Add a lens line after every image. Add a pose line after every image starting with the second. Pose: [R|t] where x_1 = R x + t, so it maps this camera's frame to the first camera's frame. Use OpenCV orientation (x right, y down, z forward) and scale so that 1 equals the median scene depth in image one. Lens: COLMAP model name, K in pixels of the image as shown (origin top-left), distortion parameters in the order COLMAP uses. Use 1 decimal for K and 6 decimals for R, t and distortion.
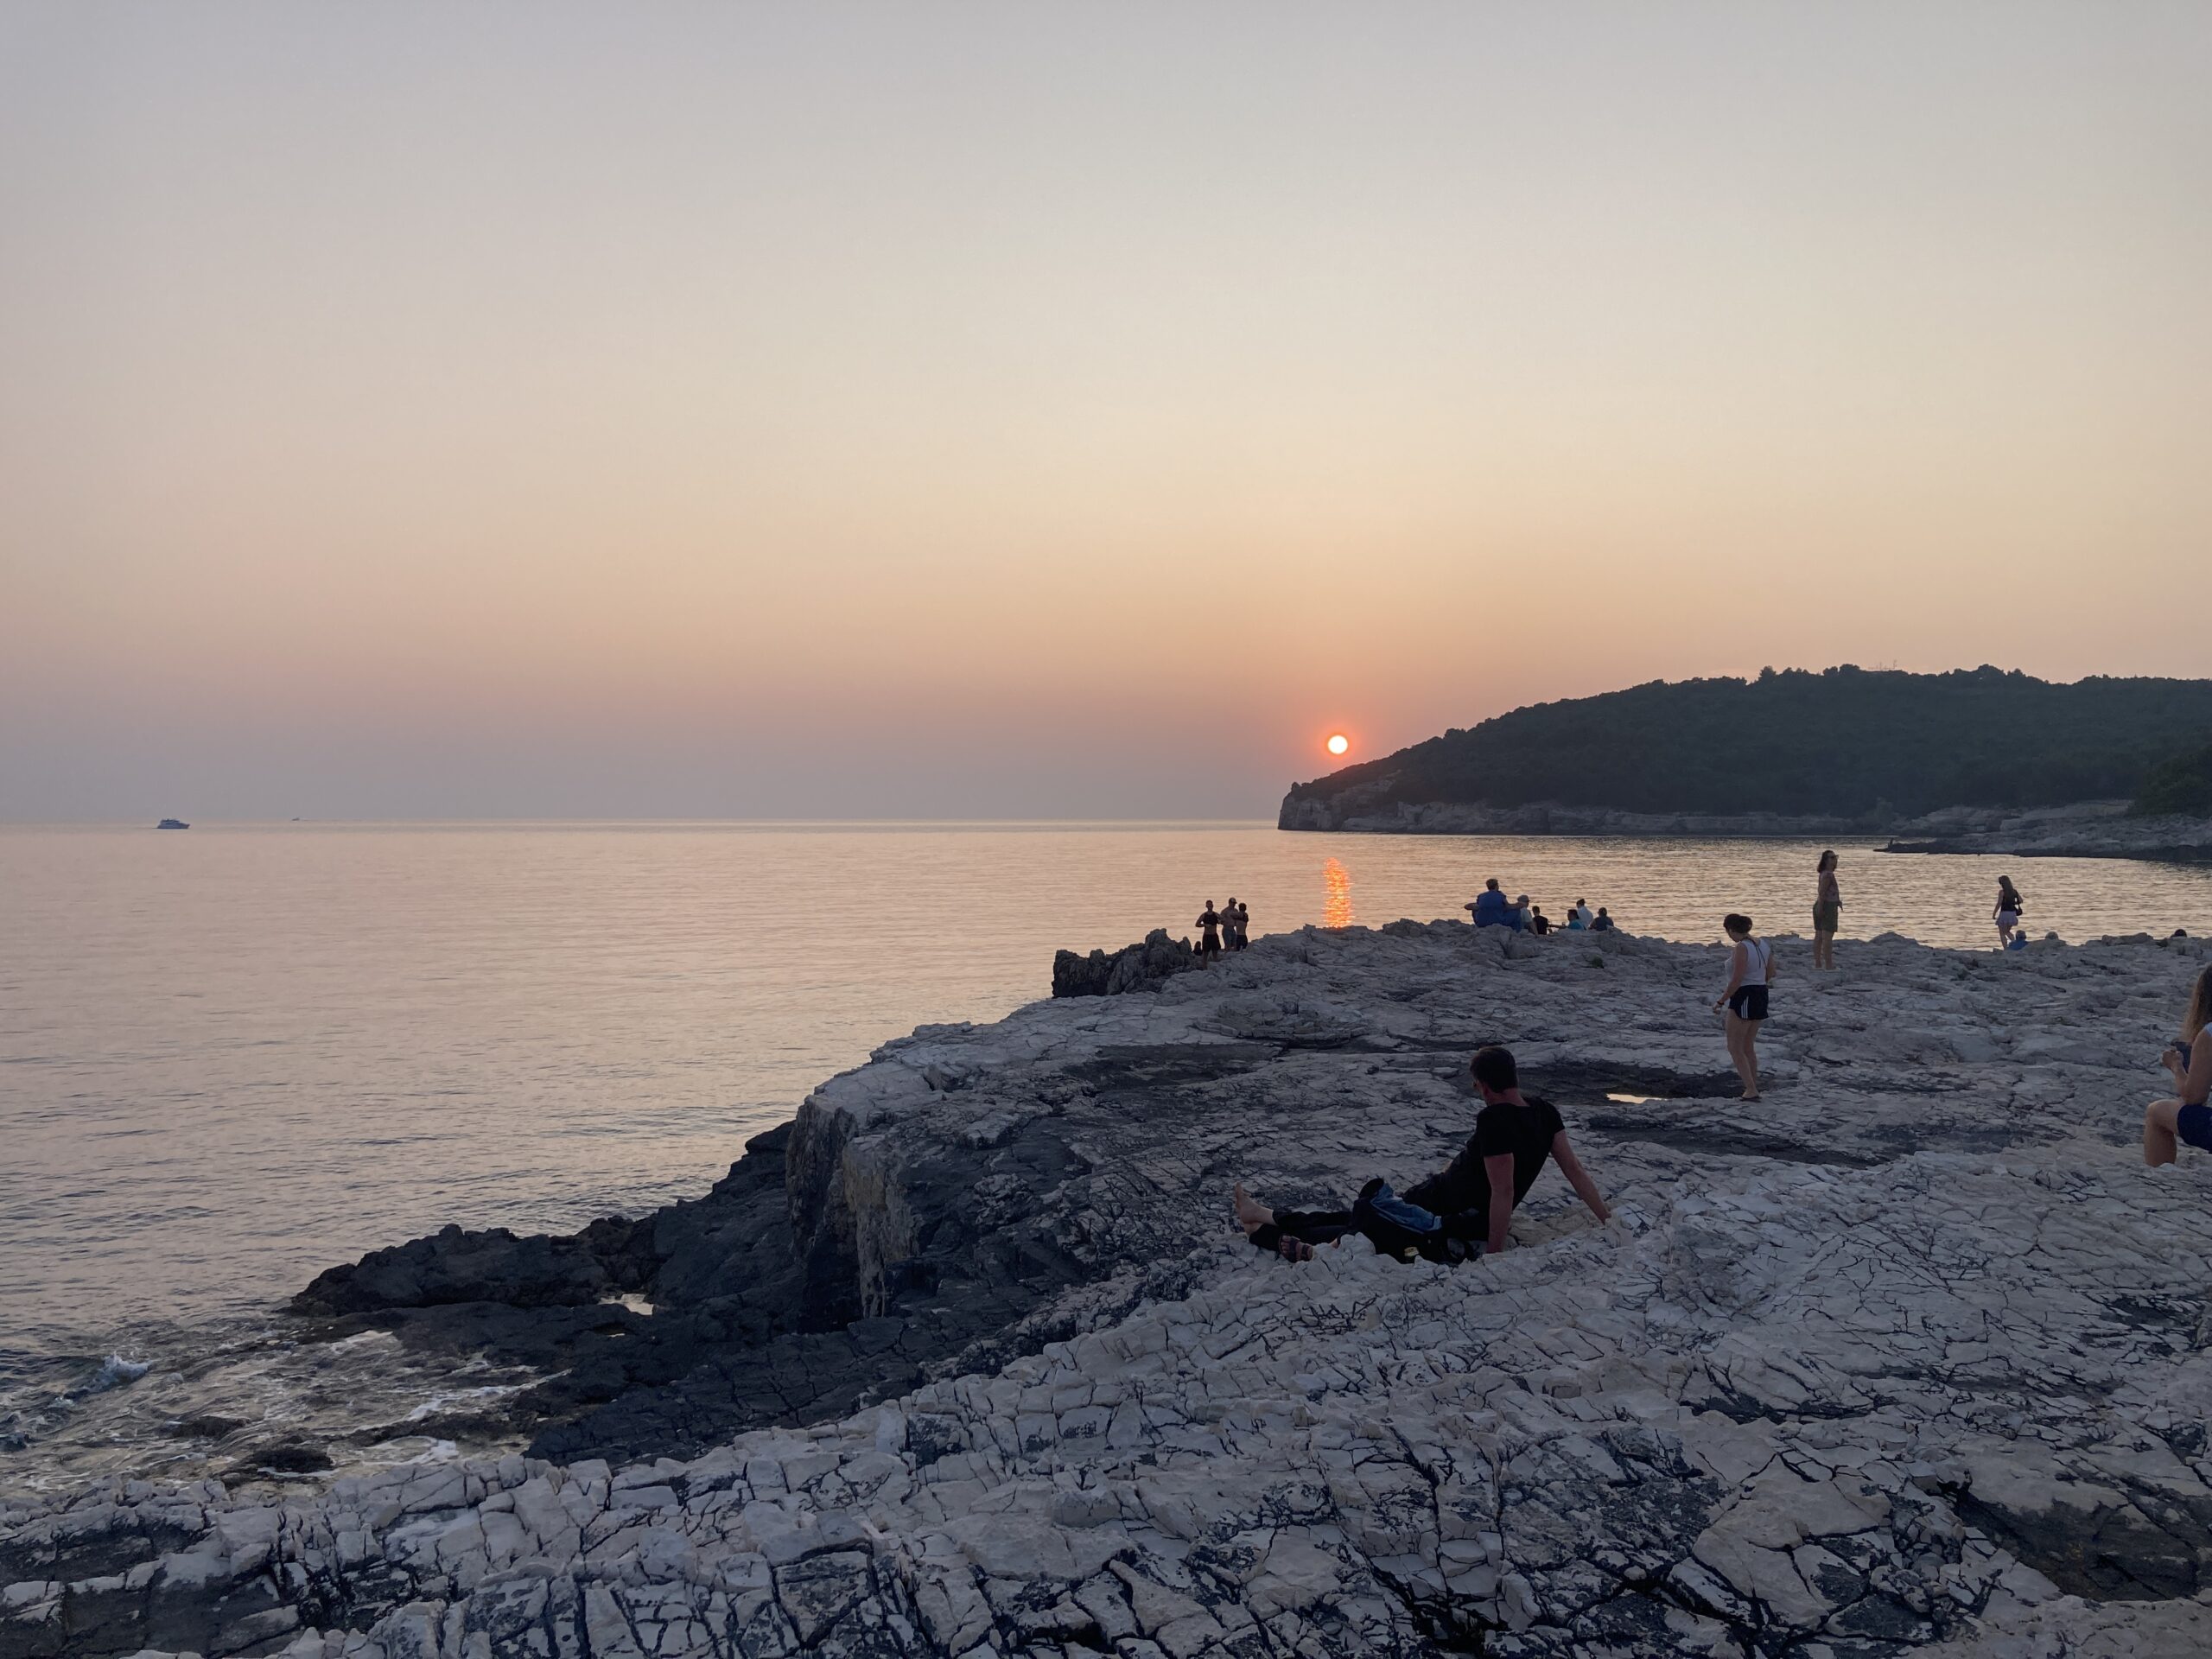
lens RADIAL K [[1782.5, 0, 1091.7], [0, 1782.5, 835.7], [0, 0, 1]] dist [0.045261, -0.037583]
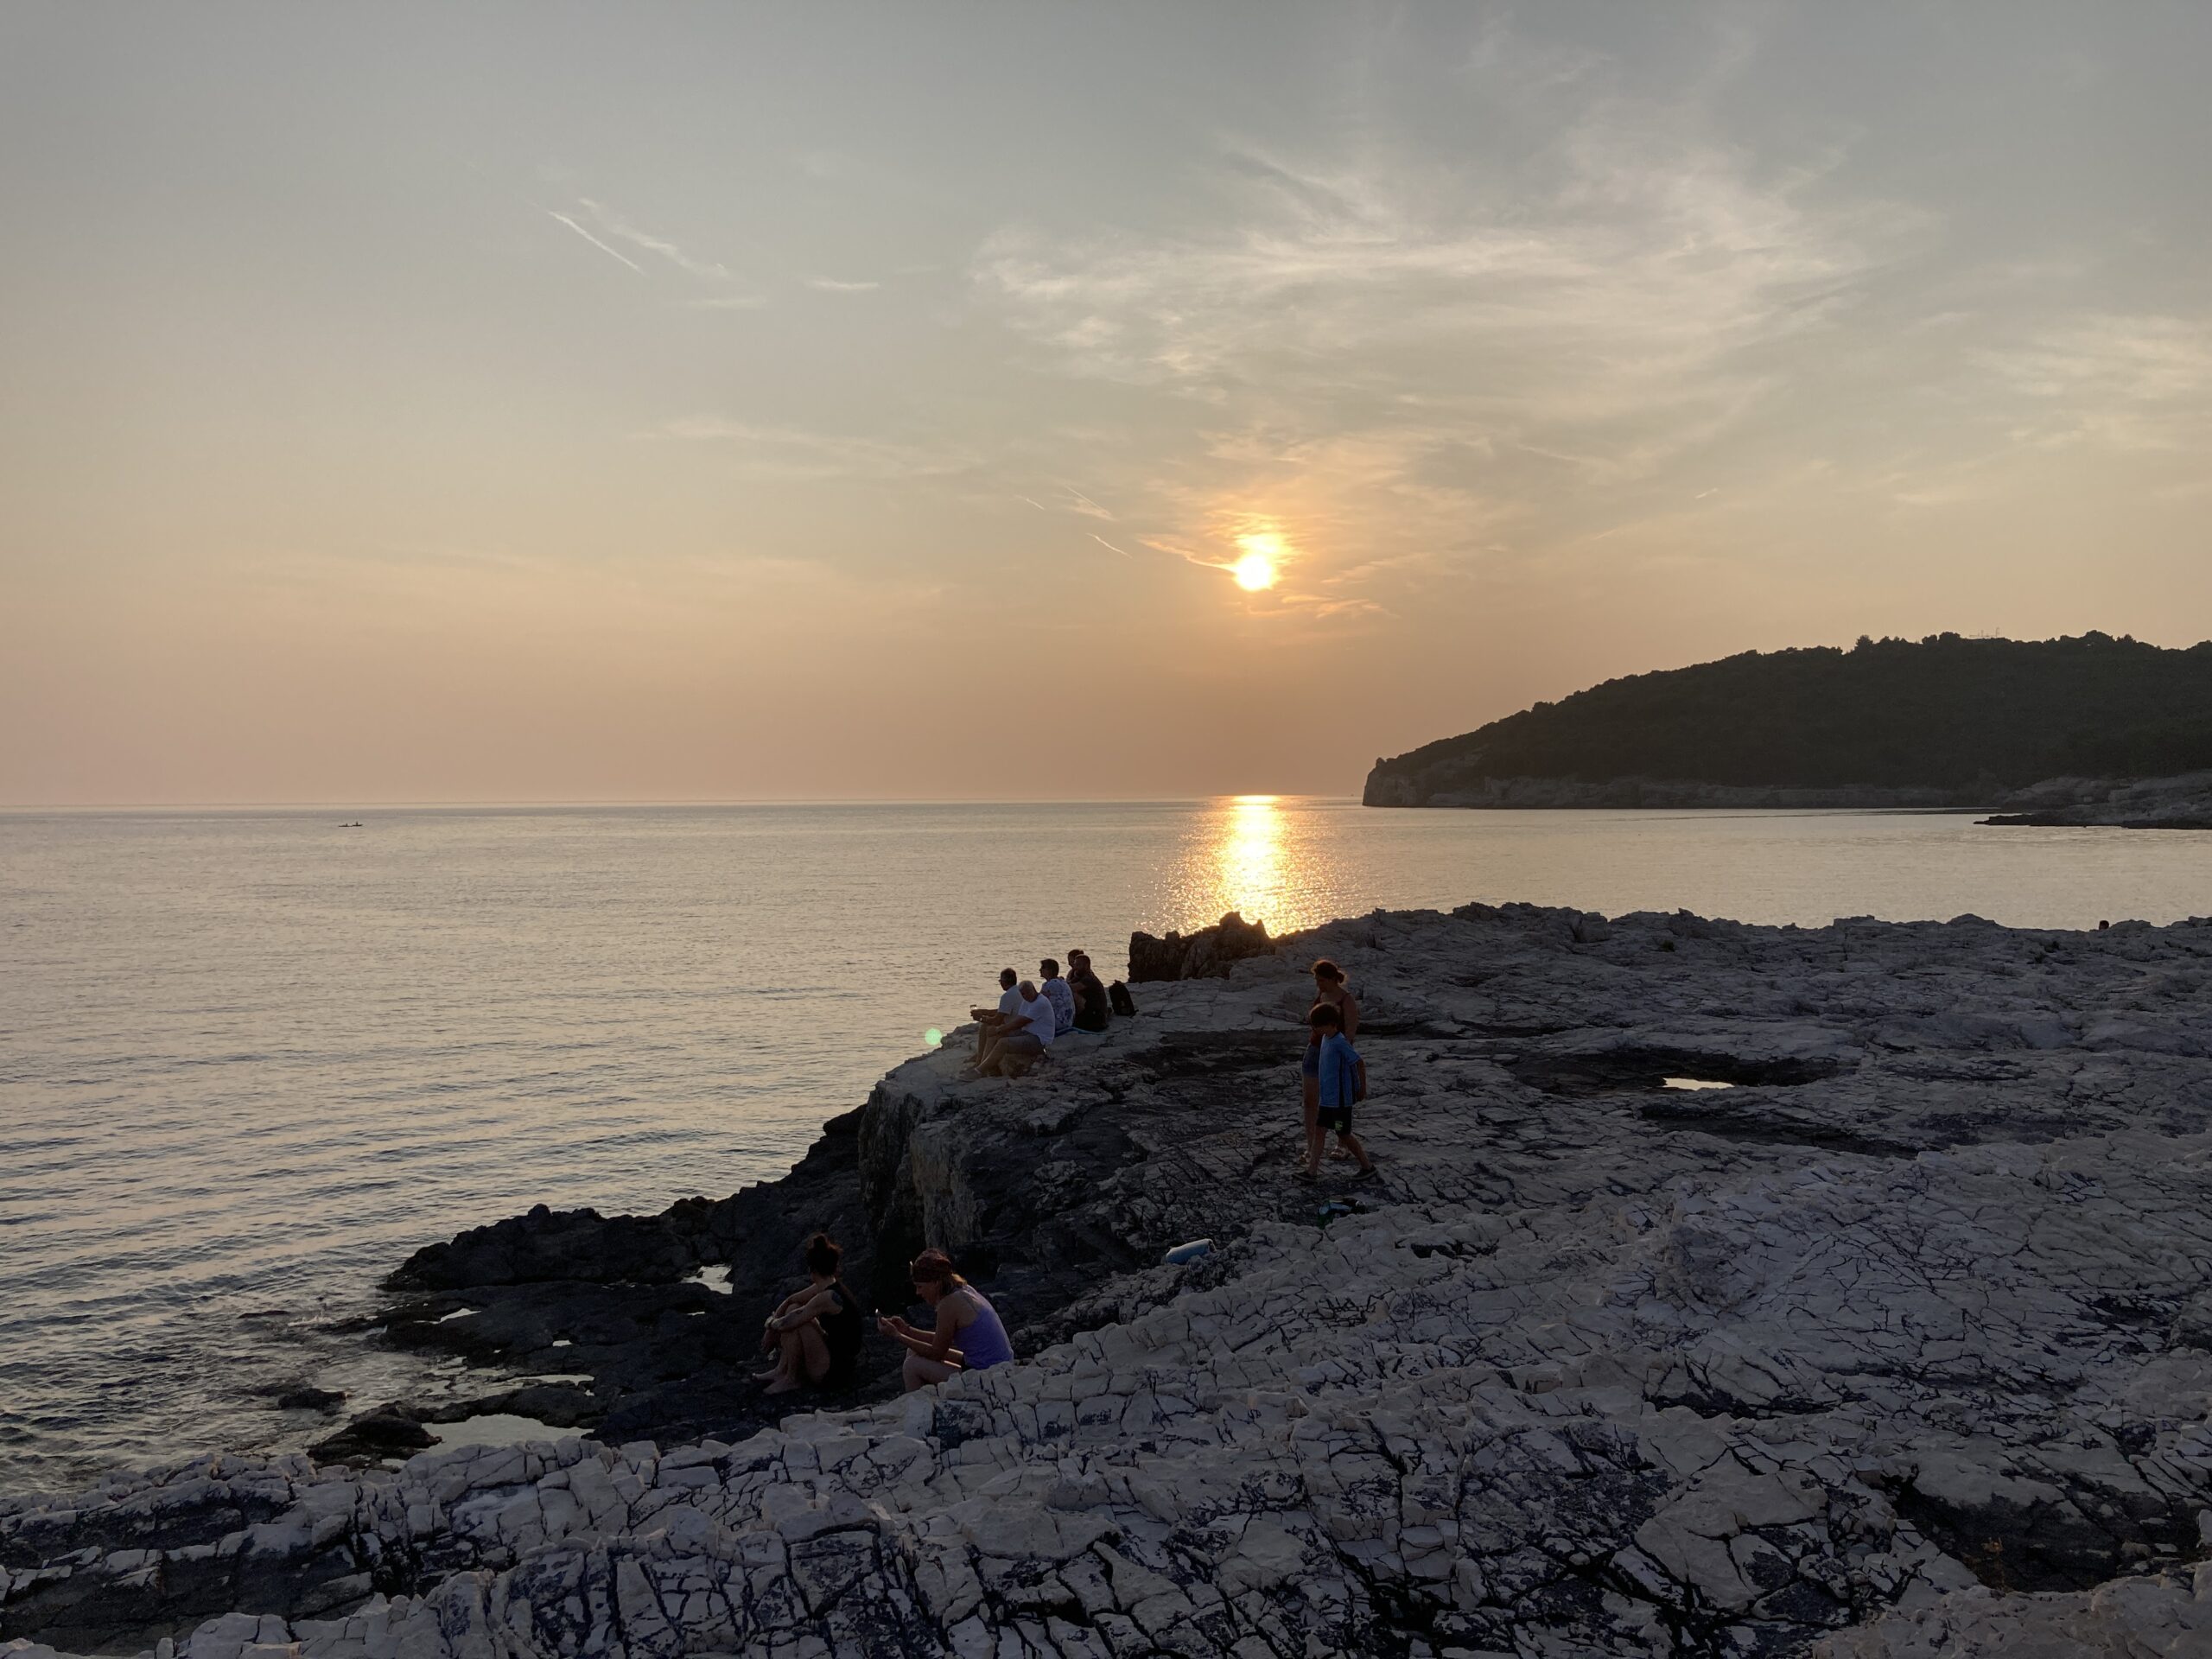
lens RADIAL K [[1782.5, 0, 1094.8], [0, 1782.5, 825.4], [0, 0, 1]] dist [0.045261, -0.037583]
pose [[0.998949, -0.006597, -0.045350, 0.019841], [0.006917, 0.999952, 0.006902, -0.012104], [0.045302, -0.007208, 0.998947, -0.026729]]
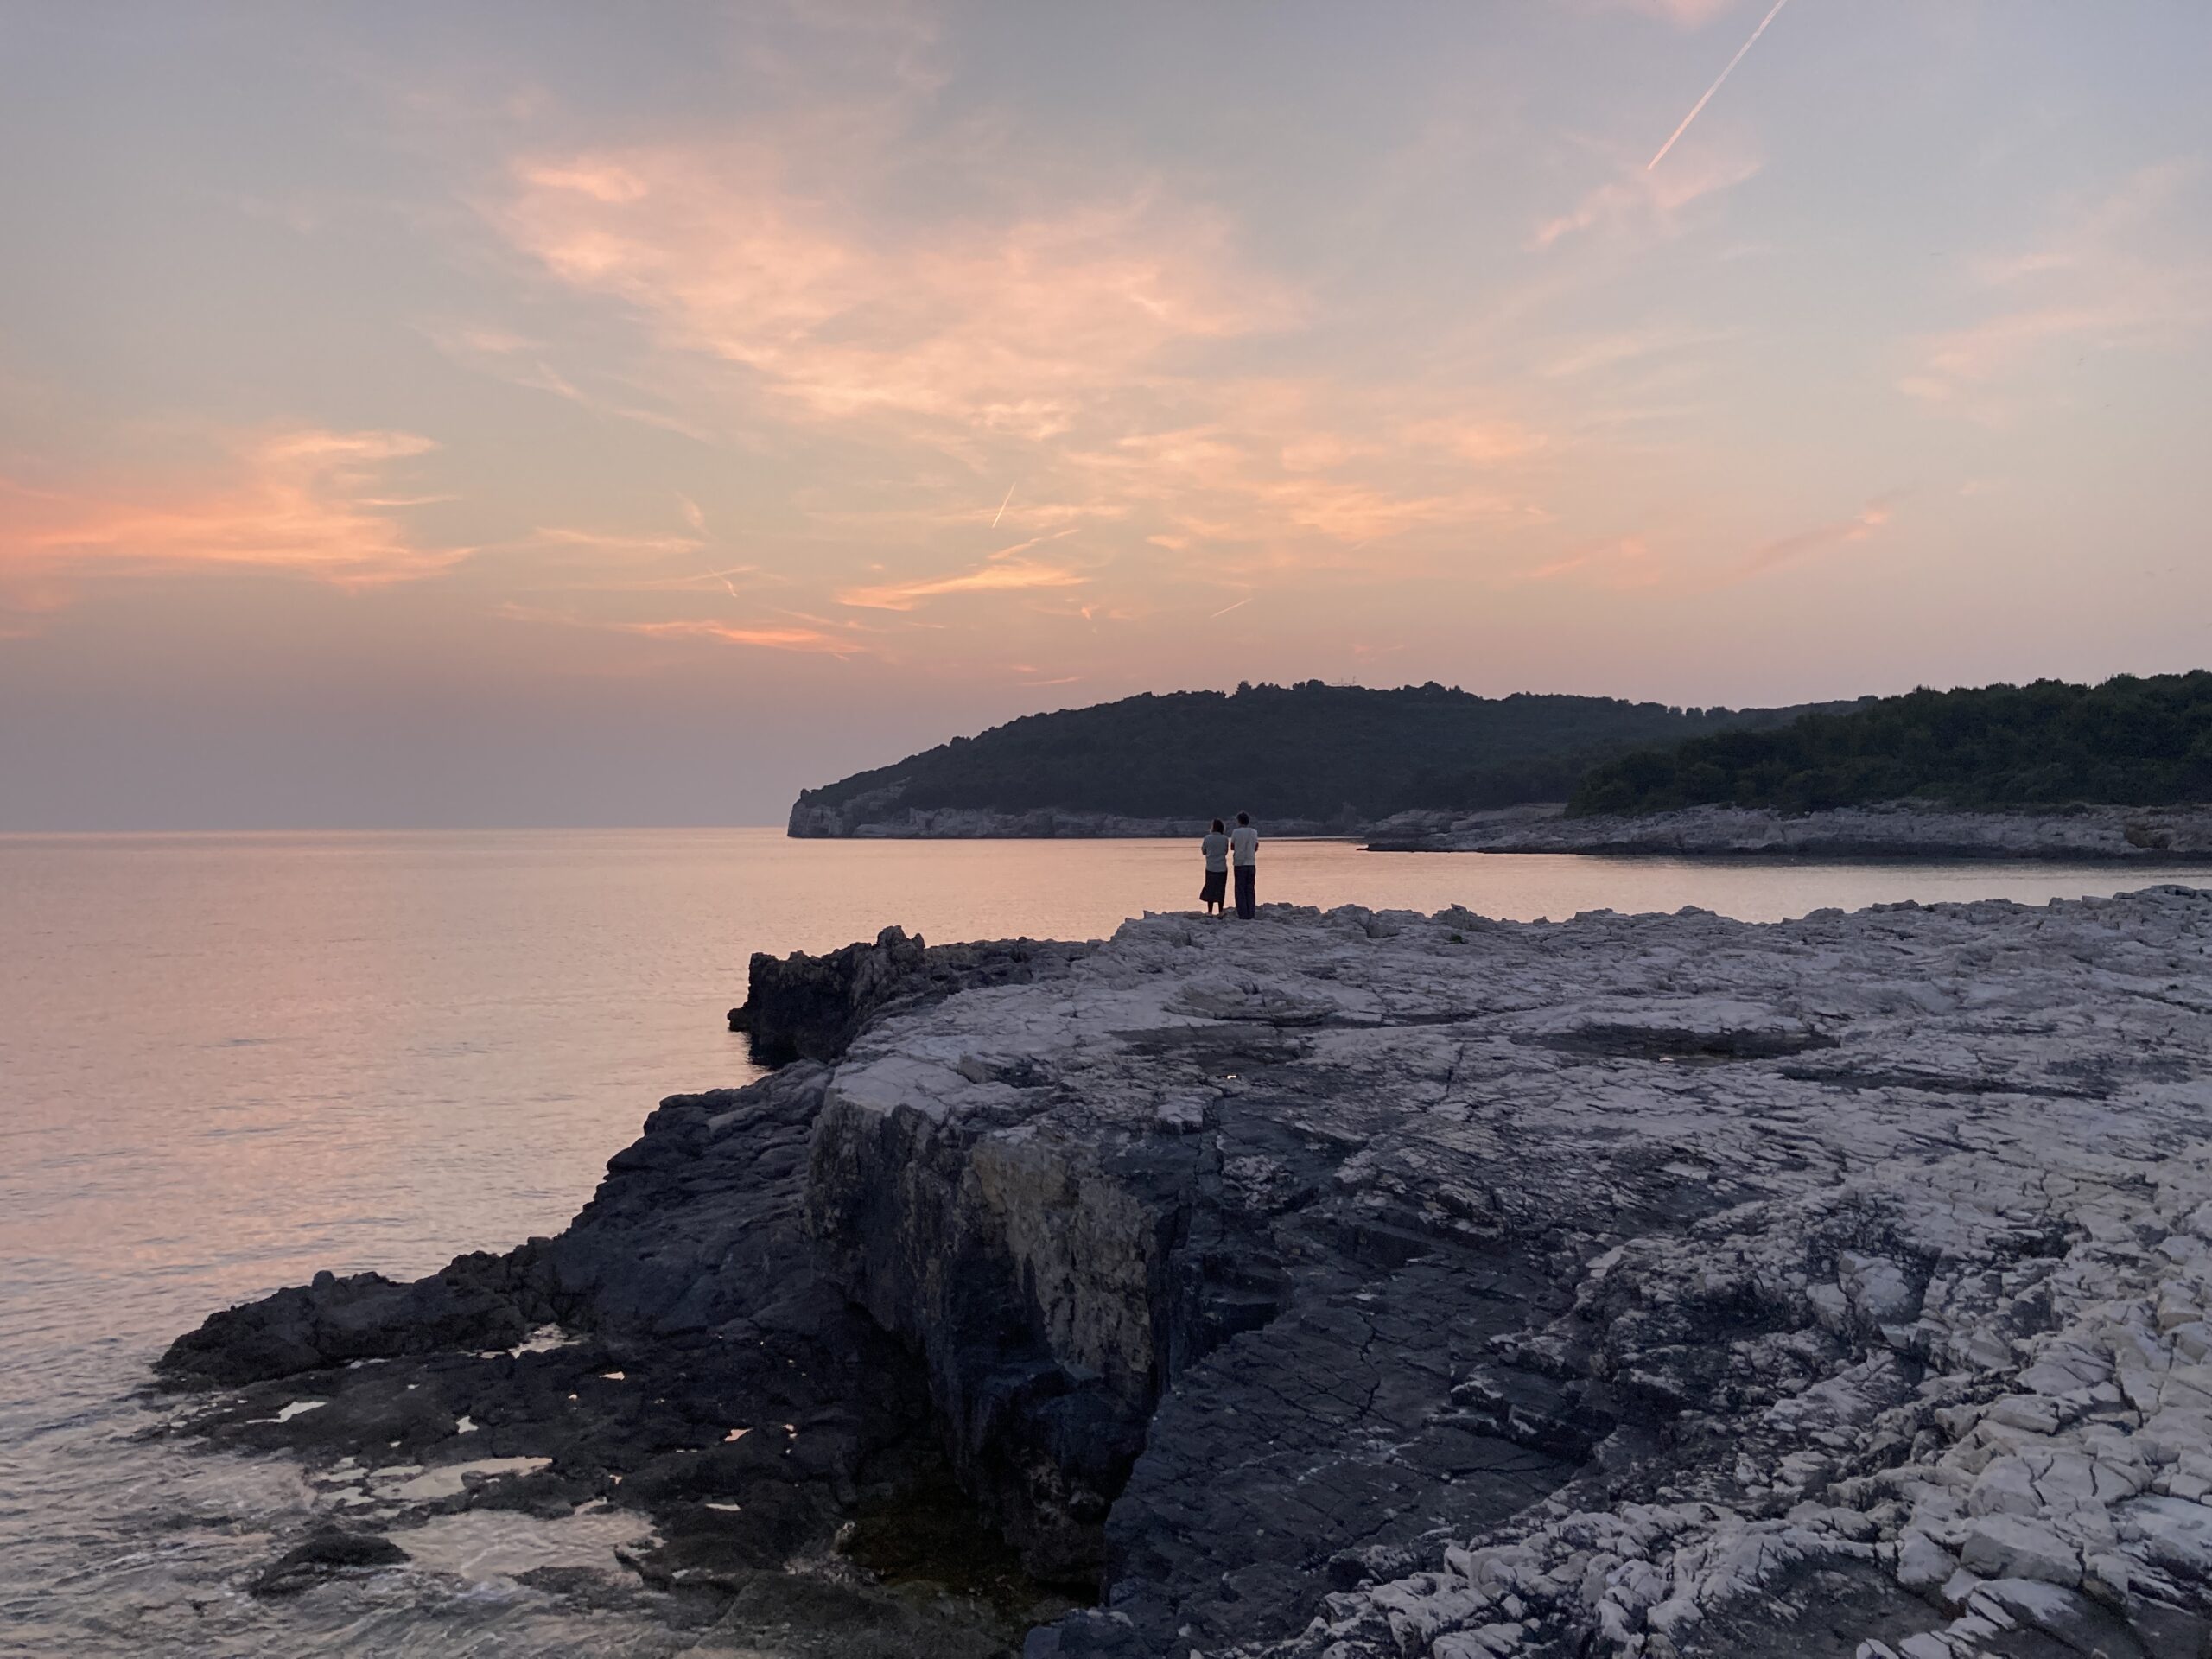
lens RADIAL K [[1782.5, 0, 1074.3], [0, 1782.5, 838.3], [0, 0, 1]] dist [0.045261, -0.037583]
pose [[0.964001, -0.009445, 0.265731, -0.461762], [0.010171, 0.999947, -0.001355, 0.025843], [-0.265704, 0.004009, 0.964046, 0.134644]]
